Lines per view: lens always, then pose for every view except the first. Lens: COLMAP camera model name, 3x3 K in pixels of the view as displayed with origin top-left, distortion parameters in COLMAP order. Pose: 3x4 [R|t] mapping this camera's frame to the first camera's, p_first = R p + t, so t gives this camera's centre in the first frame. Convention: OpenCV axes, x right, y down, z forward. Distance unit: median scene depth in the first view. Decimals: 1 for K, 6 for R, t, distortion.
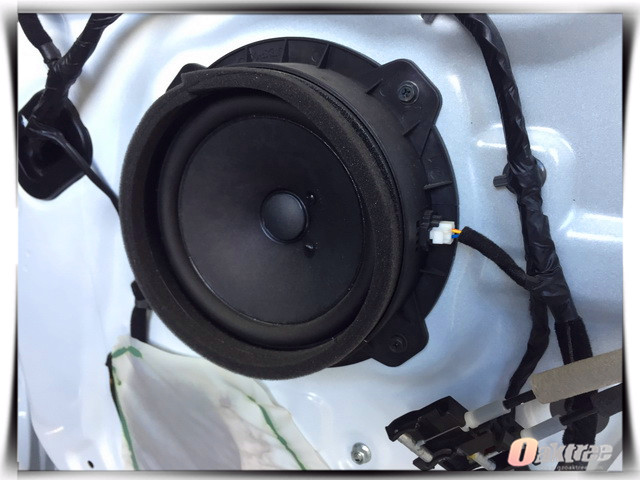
lens RADIAL K [[543.0, 0, 319.2], [0, 543.0, 241.2], [0, 0, 1]] dist [0.004526, -0.007300]
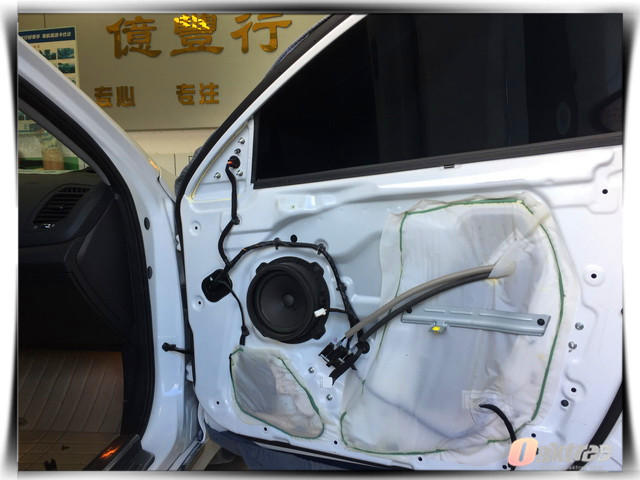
lens RADIAL K [[543.0, 0, 320.9], [0, 543.0, 238.2], [0, 0, 1]] dist [0.004526, -0.007300]
pose [[0.999515, -0.030916, -0.003773, 0.198454], [0.028863, 0.964955, -0.260824, 0.542664], [0.011704, 0.260589, 0.965379, -2.862152]]
